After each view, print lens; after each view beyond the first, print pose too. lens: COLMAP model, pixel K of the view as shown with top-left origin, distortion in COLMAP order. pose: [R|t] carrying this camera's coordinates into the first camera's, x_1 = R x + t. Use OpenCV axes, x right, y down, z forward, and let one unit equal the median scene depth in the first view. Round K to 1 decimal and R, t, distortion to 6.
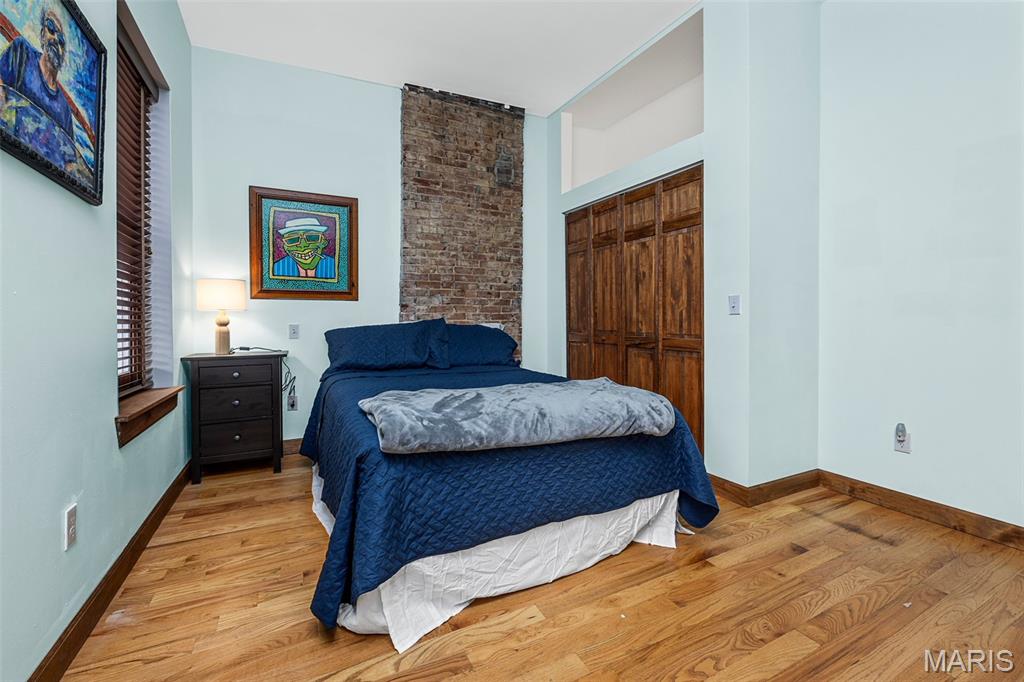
lens RADIAL K [[417.7, 0, 509.1], [0, 417.7, 324.9], [0, 0, 1]] dist [-0.000591, 0.000021]
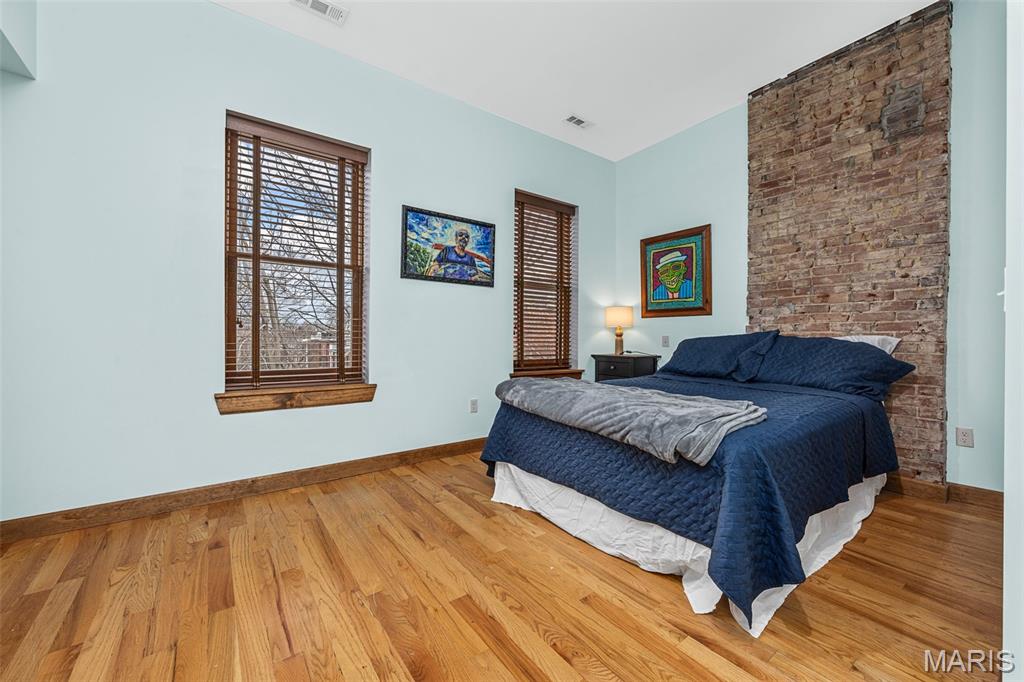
lens RADIAL K [[407.8, 0, 511.8], [0, 407.8, 339.3], [0, 0, 1]] dist [-0.001556, -0.000067]
pose [[0.166967, 0.011760, -0.985892, 0.650641], [-0.012312, 0.999876, 0.009841, 0.003246], [0.985886, 0.010495, 0.167091, 0.303806]]
